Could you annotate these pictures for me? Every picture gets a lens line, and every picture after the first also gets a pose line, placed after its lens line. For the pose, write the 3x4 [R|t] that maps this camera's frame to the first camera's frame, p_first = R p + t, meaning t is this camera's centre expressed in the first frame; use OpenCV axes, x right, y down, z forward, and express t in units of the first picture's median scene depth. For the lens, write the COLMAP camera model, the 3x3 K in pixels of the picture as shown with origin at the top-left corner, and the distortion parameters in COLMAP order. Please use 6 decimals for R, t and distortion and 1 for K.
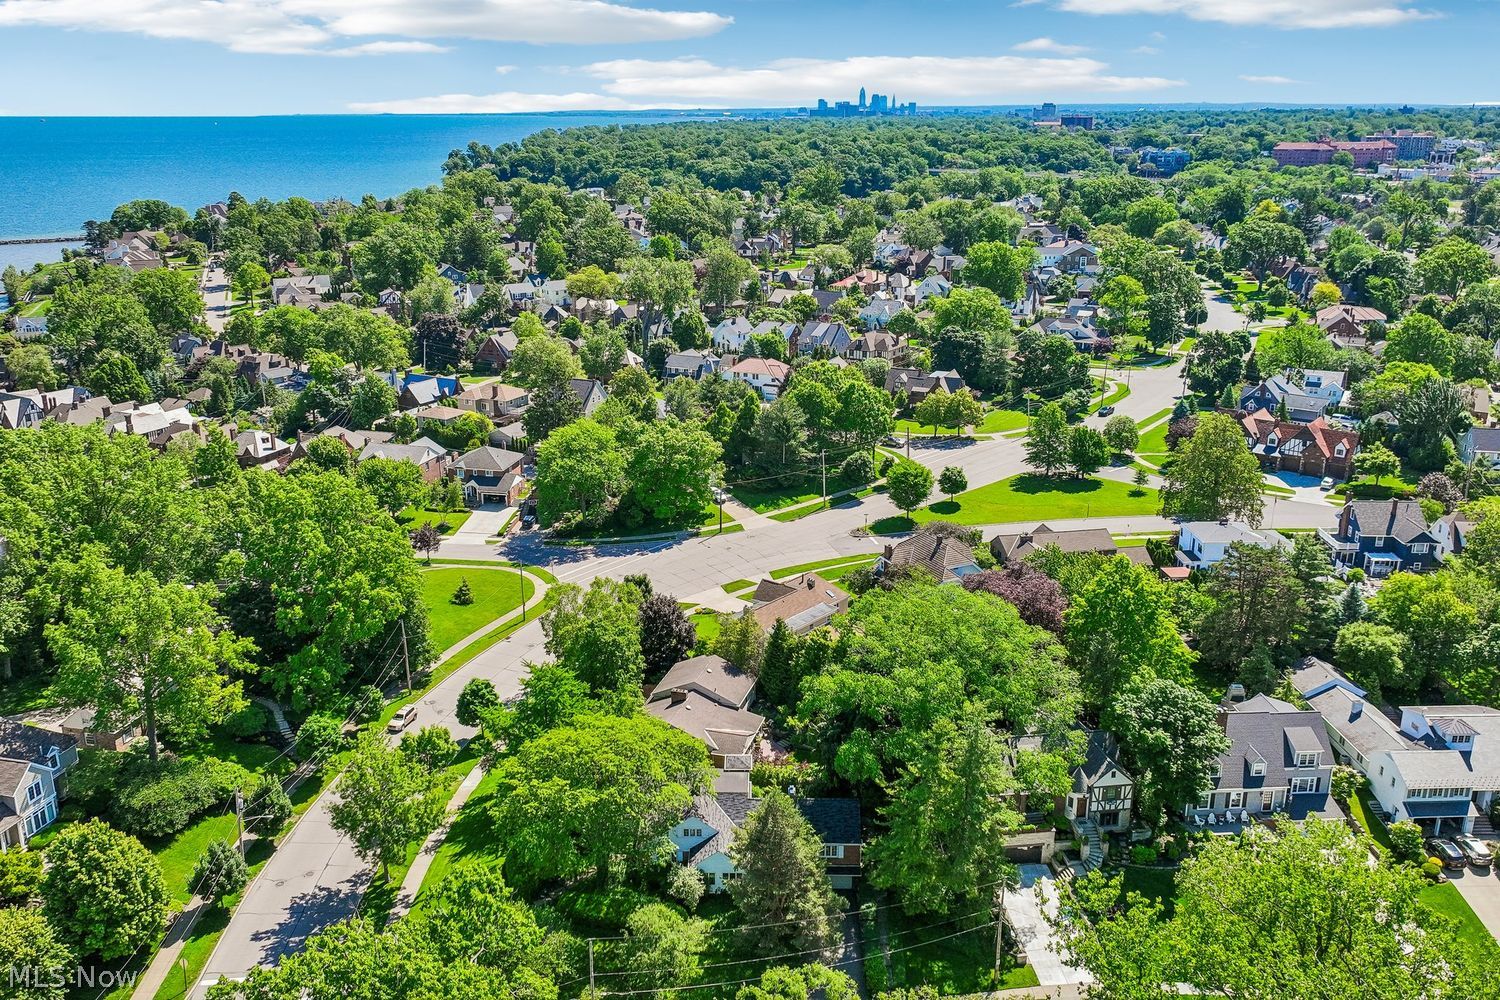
lens RADIAL K [[1249.5, 0, 741.4], [0, 1249.5, 502.7], [0, 0, 1]] dist [0.010334, -0.007554]
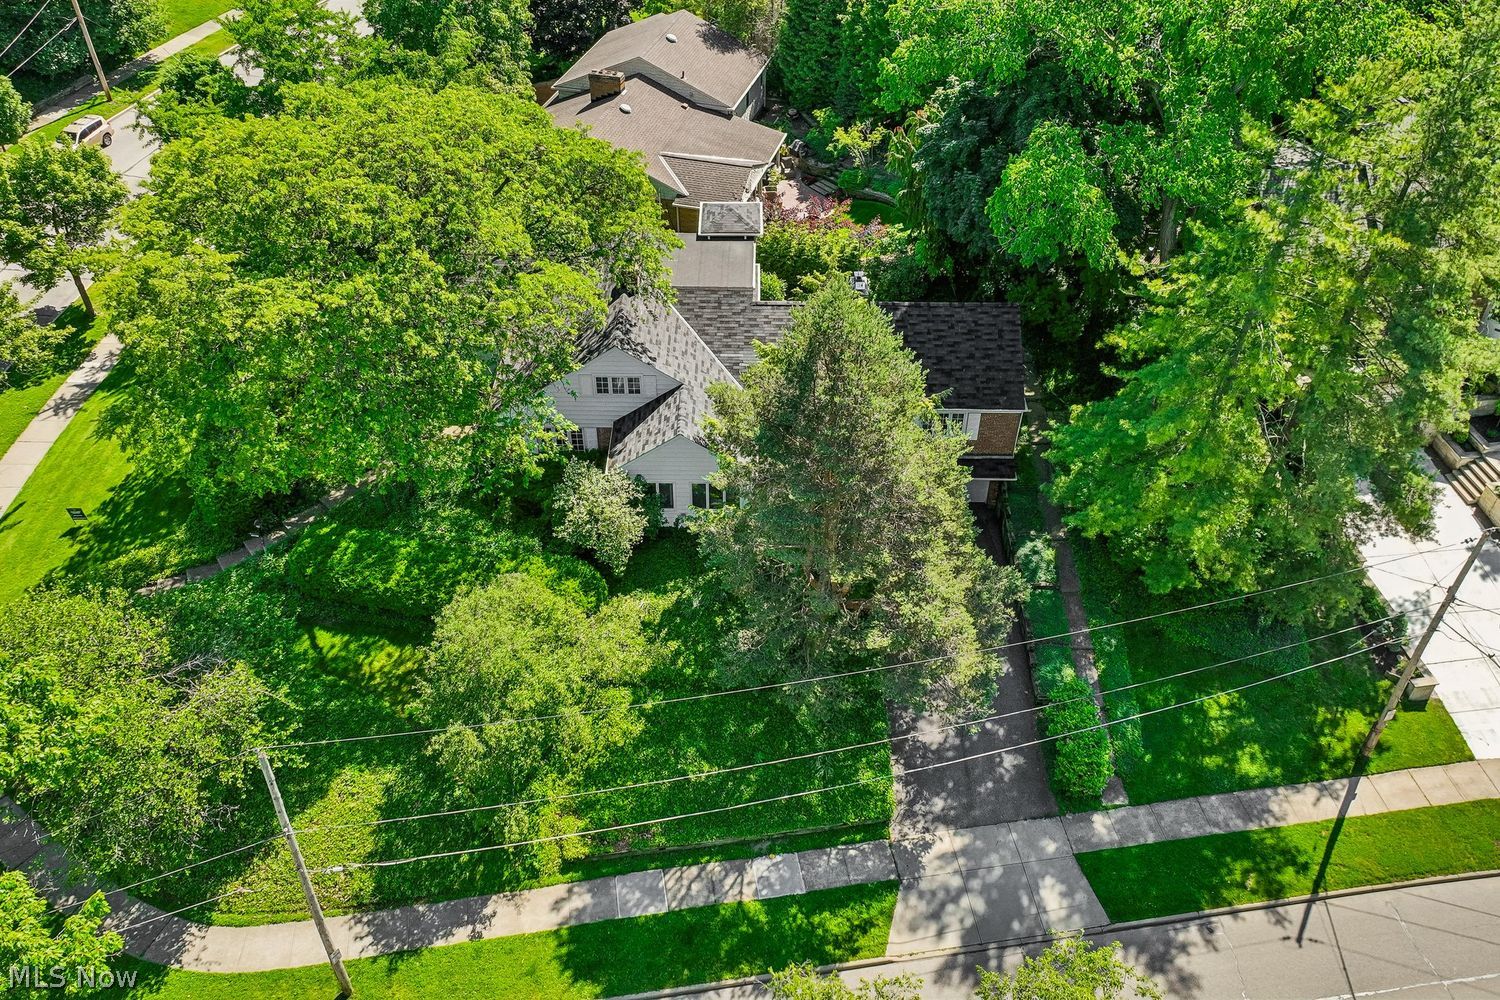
lens RADIAL K [[1249.5, 0, 741.4], [0, 1249.5, 502.7], [0, 0, 1]] dist [0.010334, -0.007554]
pose [[0.999993, 0.001673, 0.003395, -0.000032], [-0.002867, 0.920499, 0.390734, 0.075136], [-0.002472, -0.390741, 0.920497, 0.327996]]
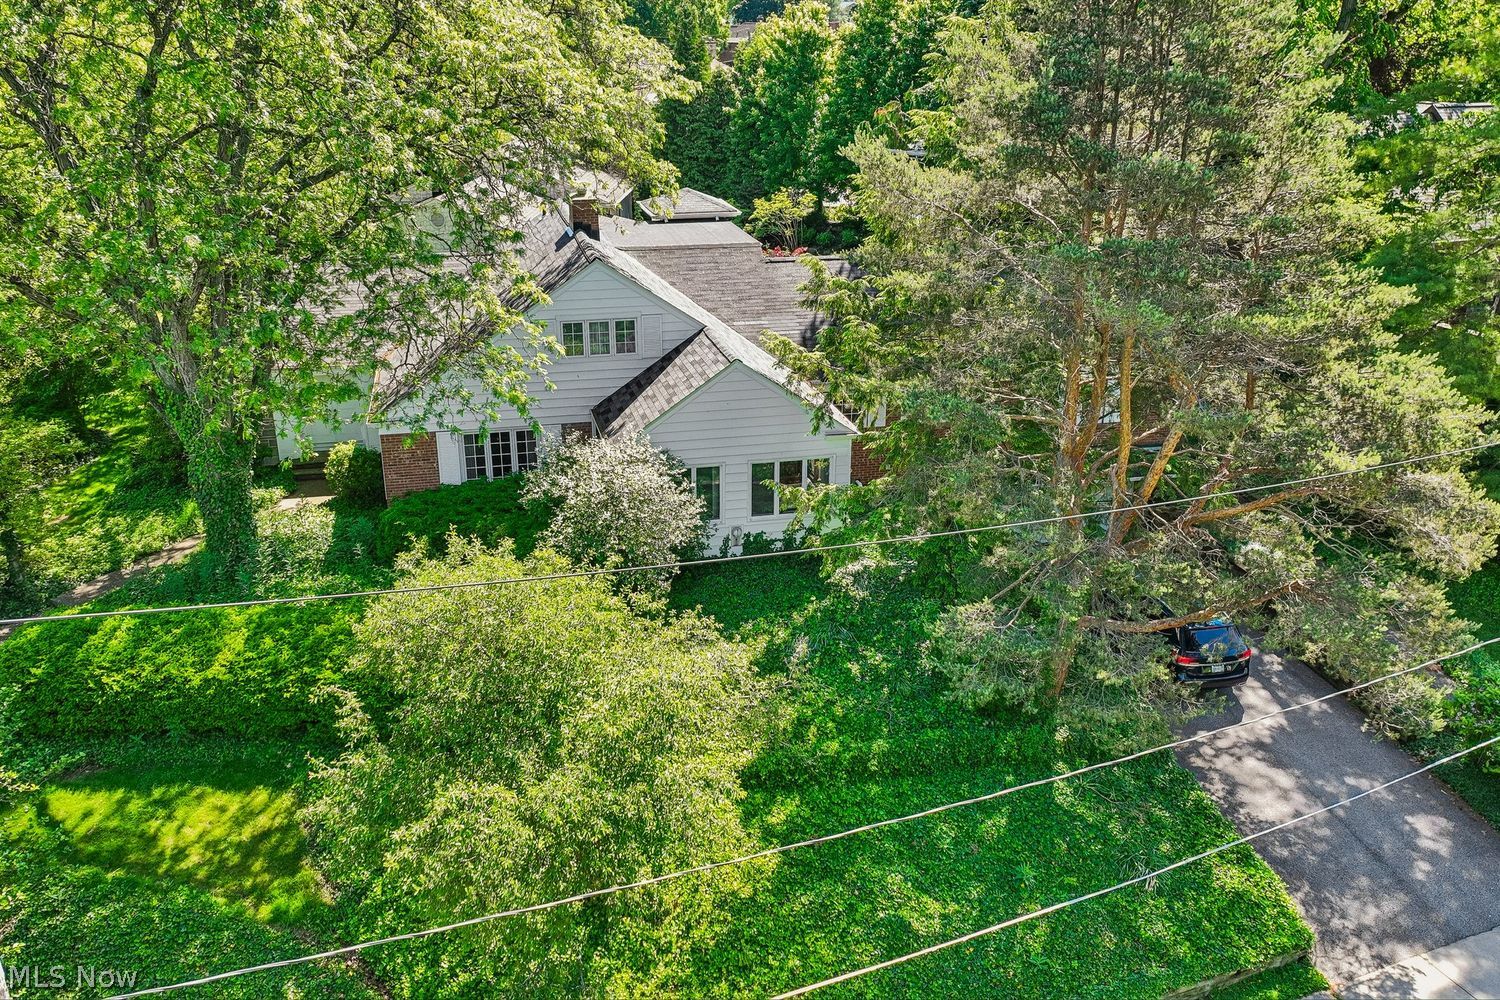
lens RADIAL K [[1249.5, 0, 741.4], [0, 1249.5, 502.7], [0, 0, 1]] dist [0.010334, -0.007554]
pose [[0.971325, -0.082835, 0.222859, -0.037347], [0.069069, 0.995231, 0.068886, 0.151243], [-0.227503, -0.051518, 0.972414, 0.404200]]
